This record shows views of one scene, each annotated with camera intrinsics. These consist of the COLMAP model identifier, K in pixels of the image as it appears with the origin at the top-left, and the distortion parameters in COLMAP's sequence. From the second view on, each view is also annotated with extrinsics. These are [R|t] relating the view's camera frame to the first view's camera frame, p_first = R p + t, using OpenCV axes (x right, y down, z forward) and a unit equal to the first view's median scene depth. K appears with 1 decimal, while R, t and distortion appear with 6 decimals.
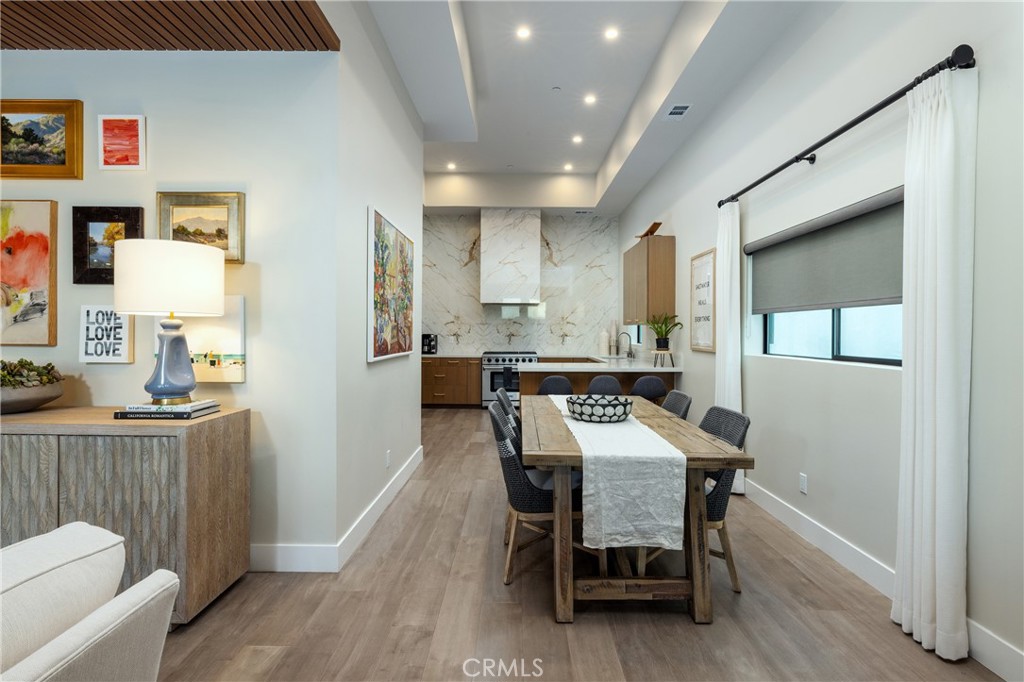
lens RADIAL K [[523.0, 0, 512.6], [0, 523.0, 338.7], [0, 0, 1]] dist [-0.002219, -0.000076]
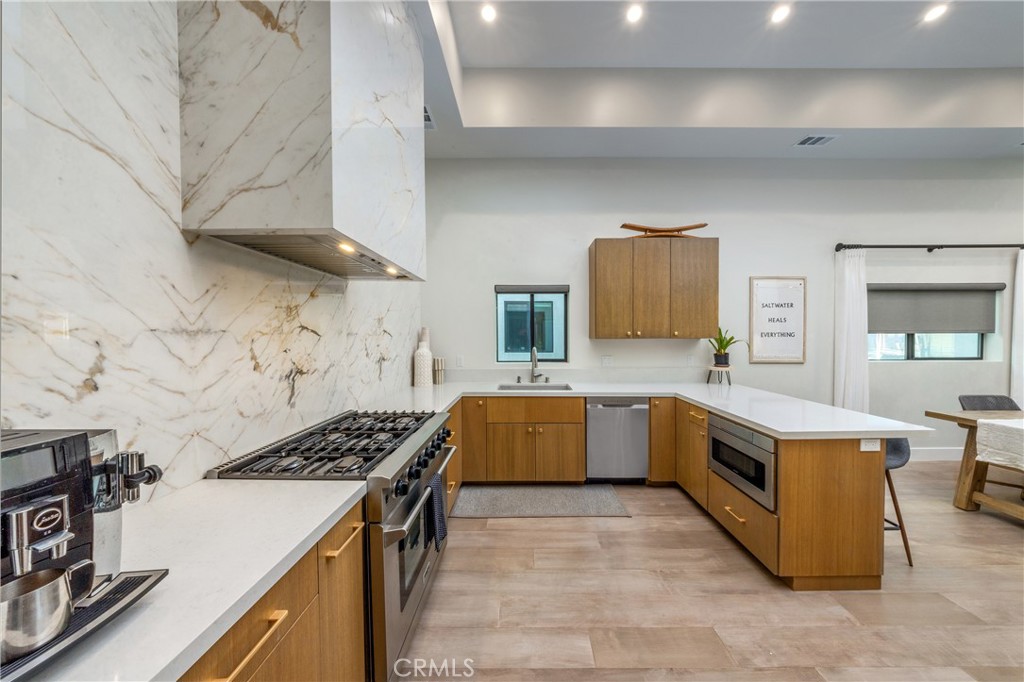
lens RADIAL K [[311.5, 0, 517.7], [0, 311.5, 339.0], [0, 0, 1]] dist [-0.000174, -0.000017]
pose [[-0.013202, -0.017400, 0.999761, -0.179594], [0.009112, 0.999805, 0.017521, -0.027668], [-0.999871, 0.009341, -0.013041, 0.918395]]
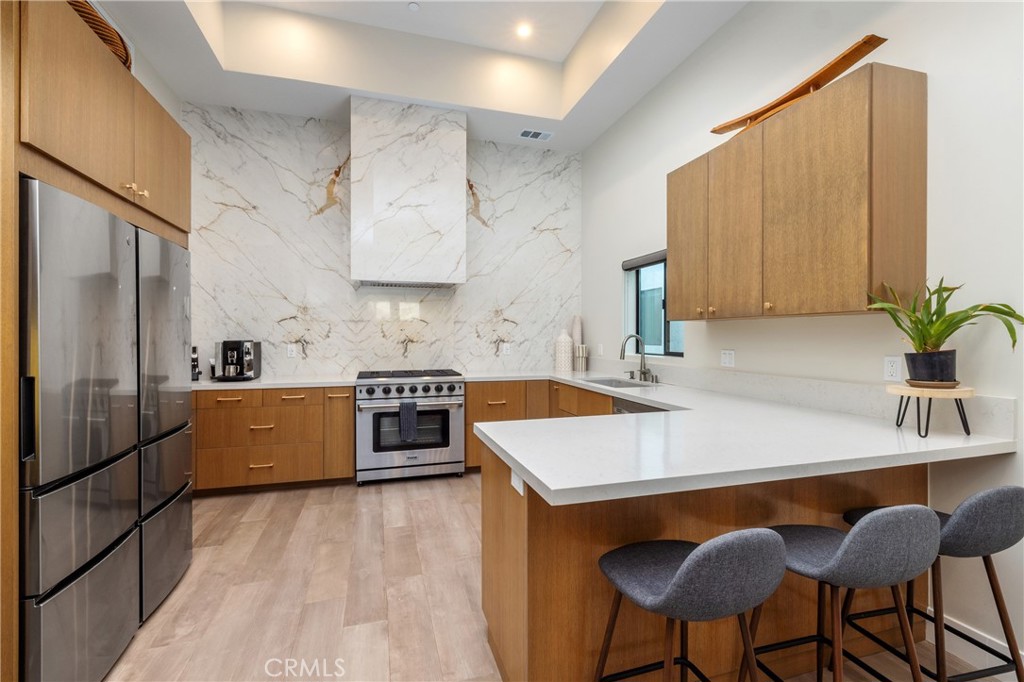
lens RADIAL K [[421.4, 0, 519.9], [0, 421.4, 336.0], [0, 0, 1]] dist [0.001533, 0.000134]
pose [[0.945719, -0.008051, 0.324885, -0.038783], [0.010242, 0.999935, -0.005035, -0.008917], [-0.324824, 0.008089, 0.945740, 0.546761]]
